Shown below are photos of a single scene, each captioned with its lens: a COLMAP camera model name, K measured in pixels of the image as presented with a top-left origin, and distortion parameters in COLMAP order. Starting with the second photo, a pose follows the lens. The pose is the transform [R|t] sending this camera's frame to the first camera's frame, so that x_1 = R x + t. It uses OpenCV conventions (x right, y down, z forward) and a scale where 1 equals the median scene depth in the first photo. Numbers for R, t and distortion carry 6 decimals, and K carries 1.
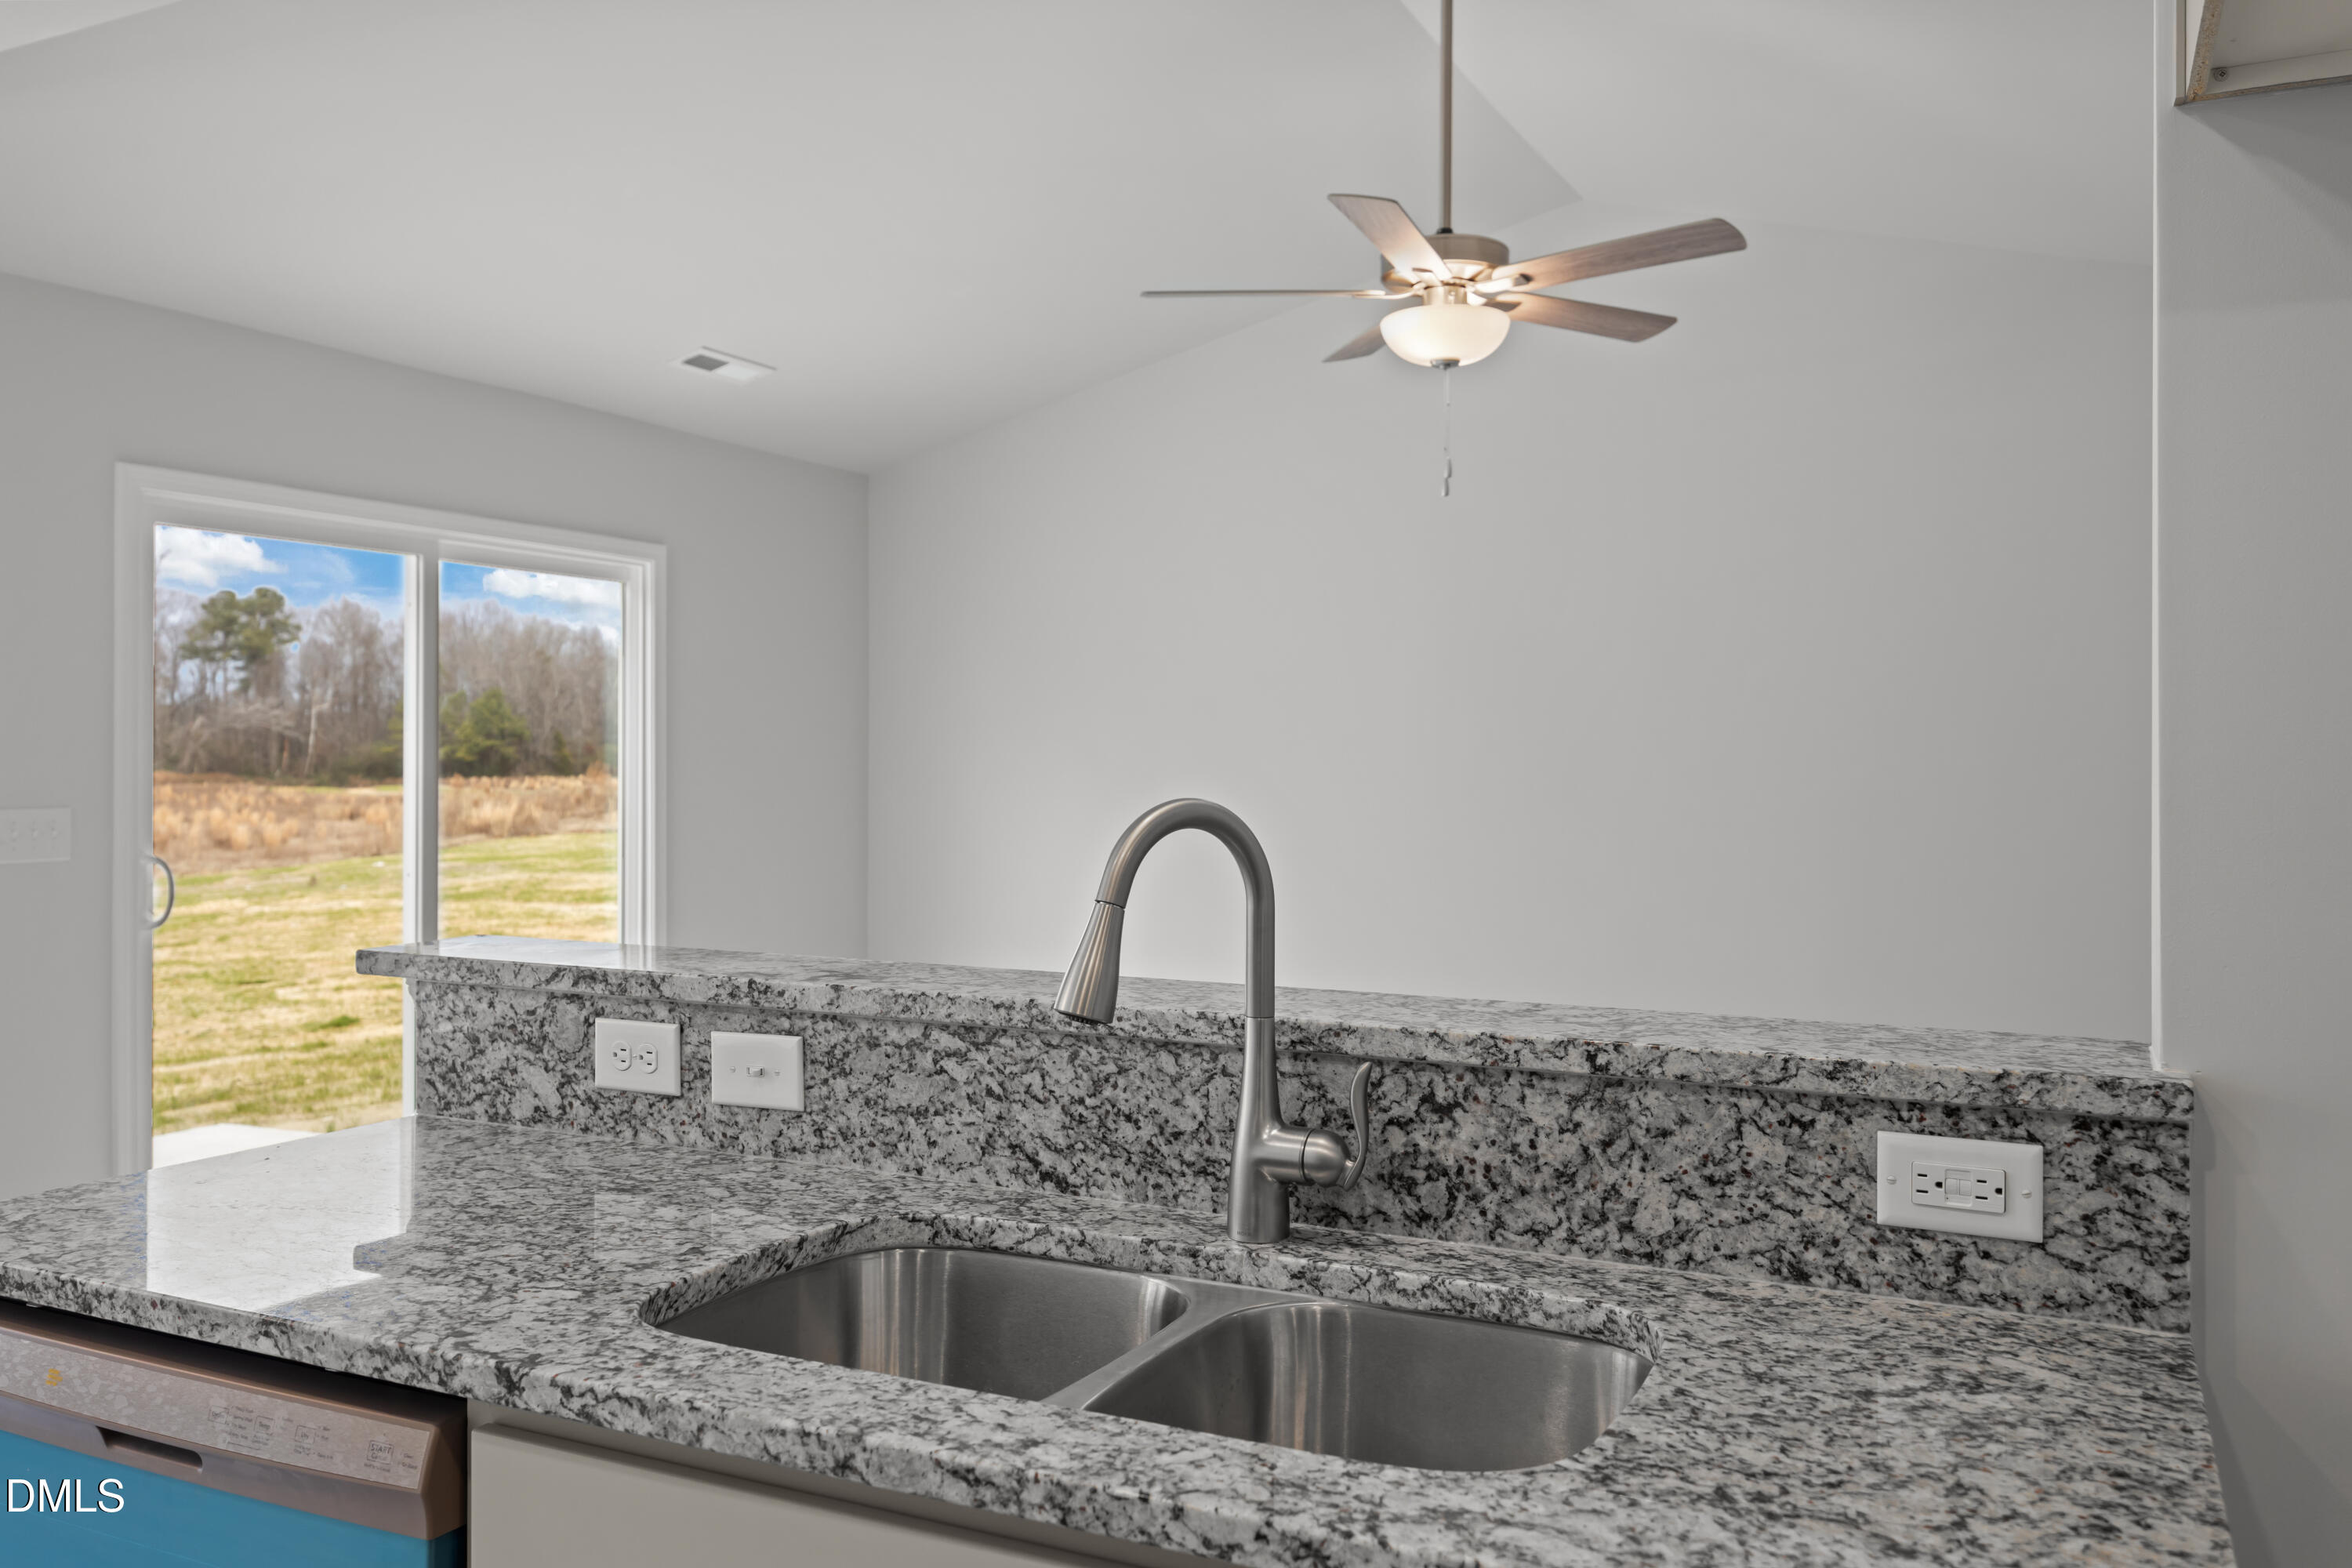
lens RADIAL K [[1822.7, 0, 1211.5], [0, 1822.7, 747.2], [0, 0, 1]] dist [-0.005737, 0.001651]
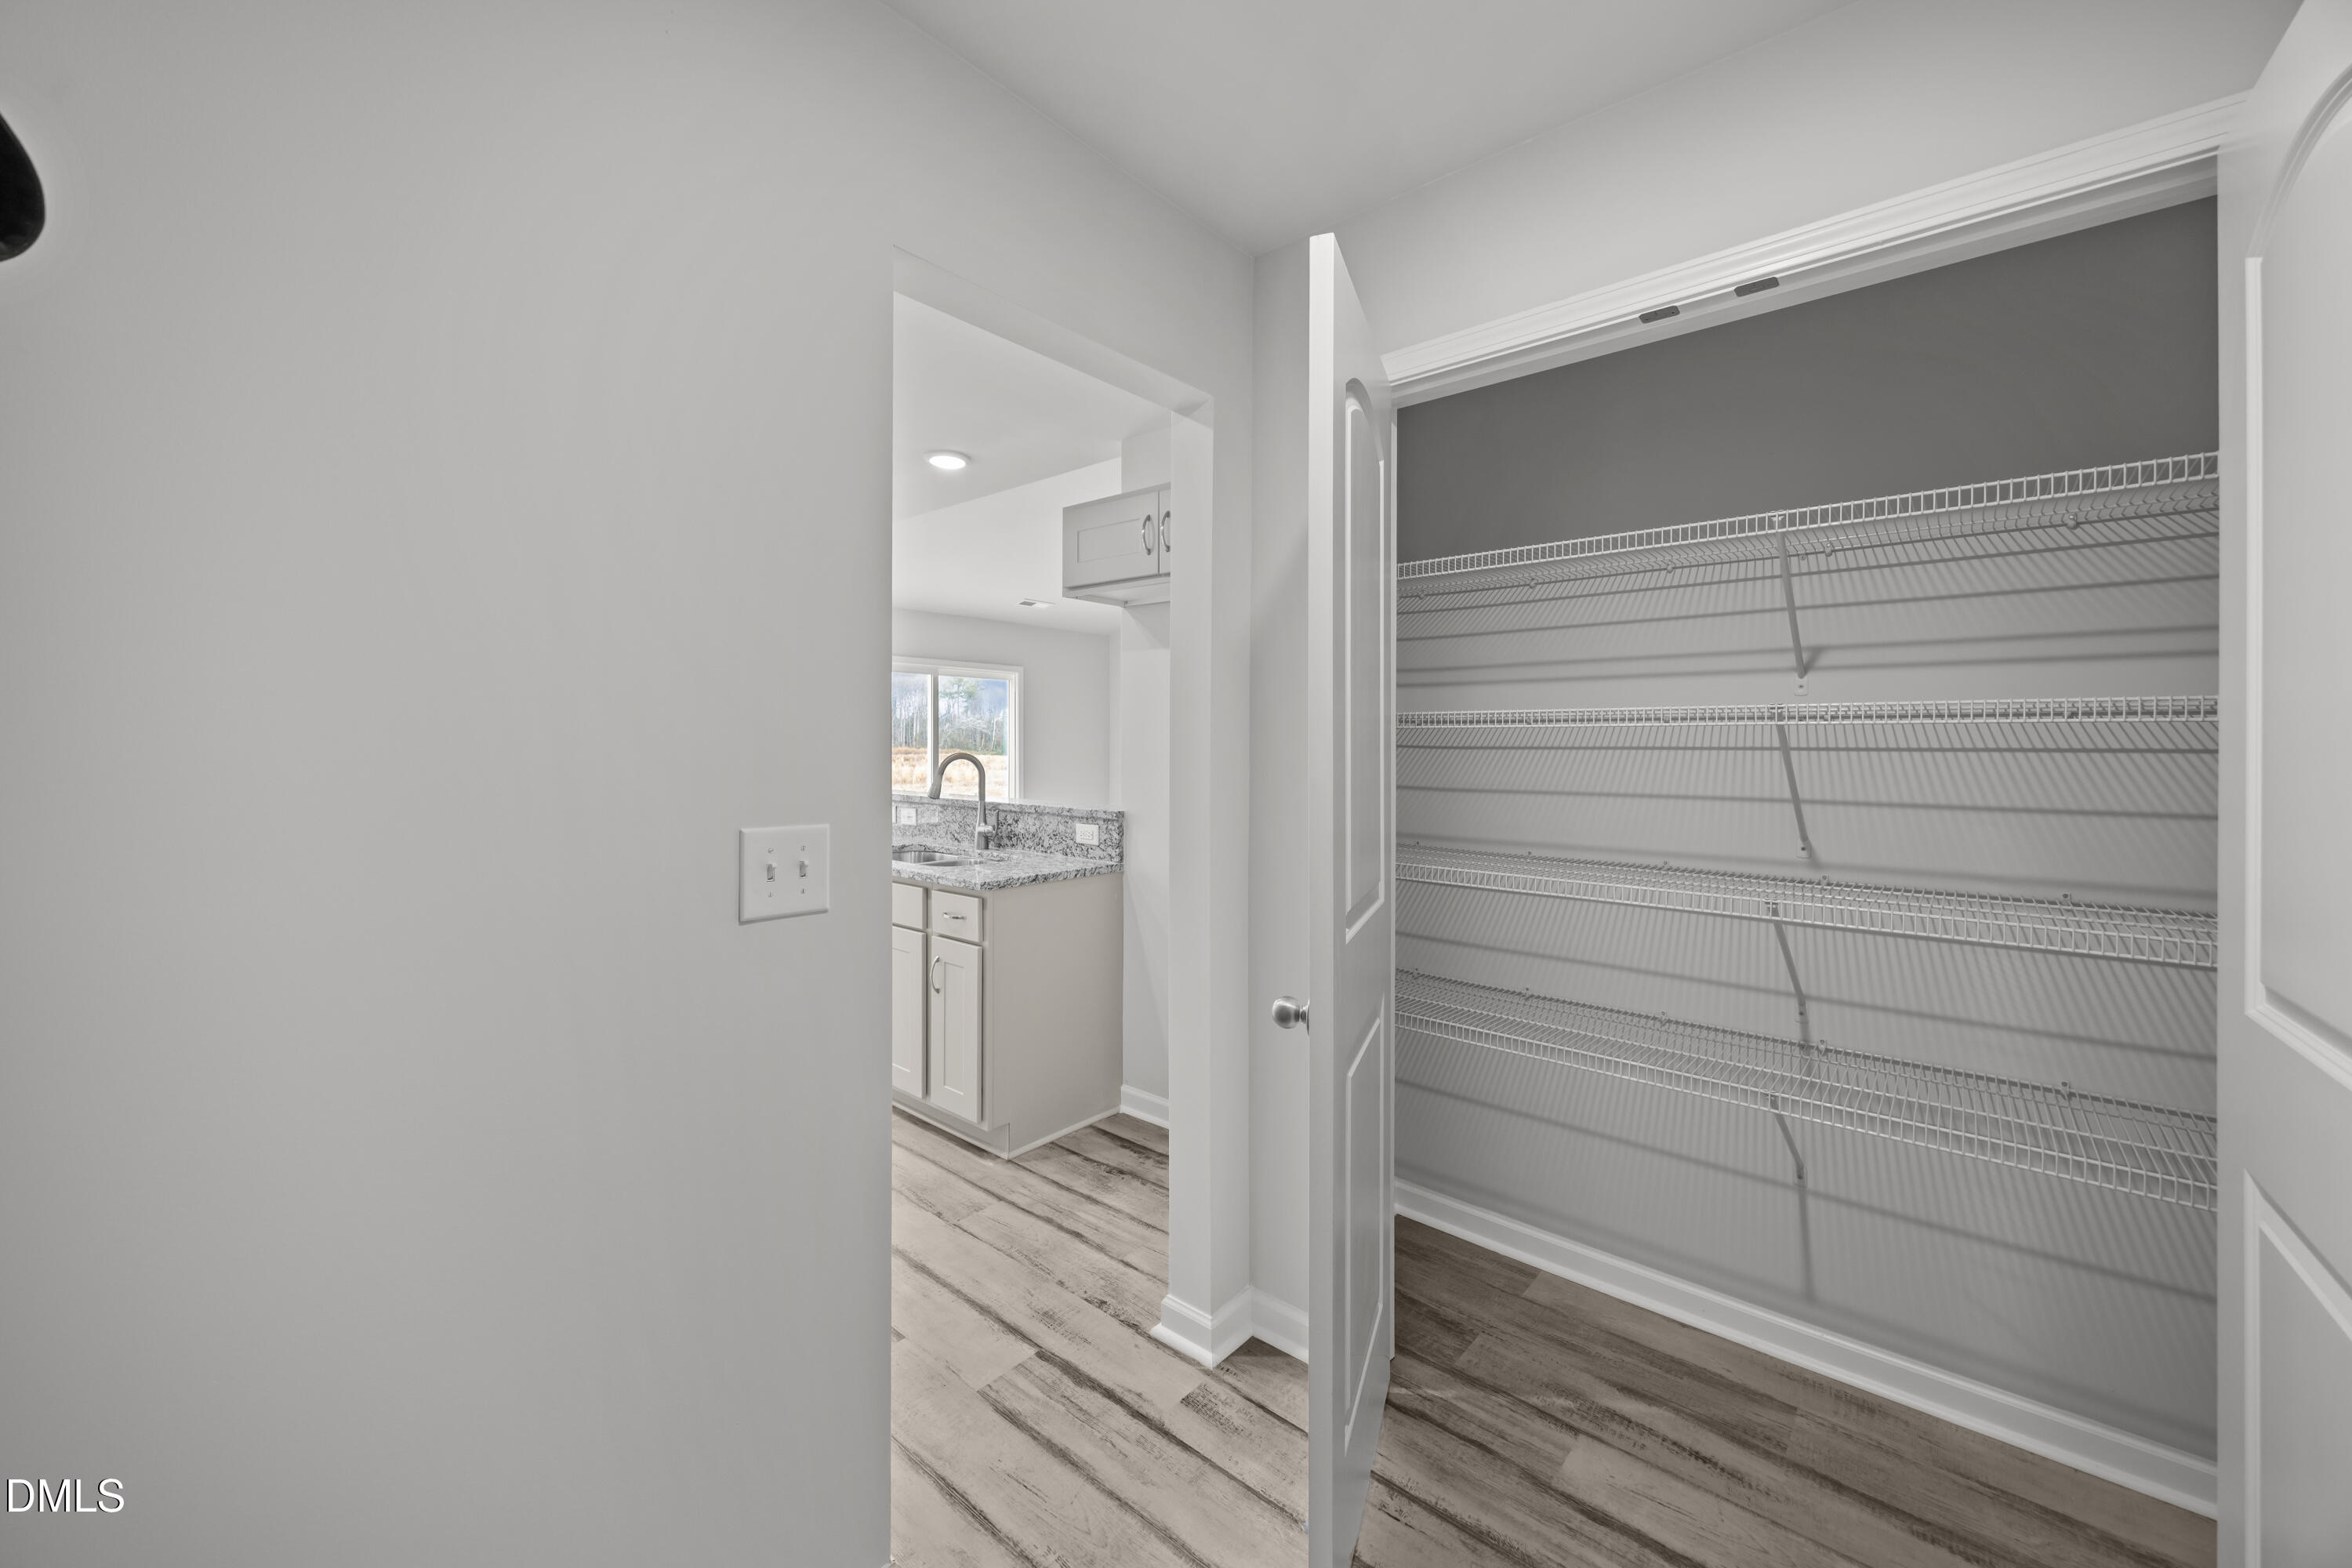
lens RADIAL K [[895.8, 0, 1169.4], [0, 895.8, 748.5], [0, 0, 1]] dist [0.000985, 0.000034]
pose [[0.965719, 0.000315, -0.259590, 1.156506], [0.003143, 0.999912, 0.012905, -0.012495], [0.259571, -0.013279, 0.965633, -1.139432]]
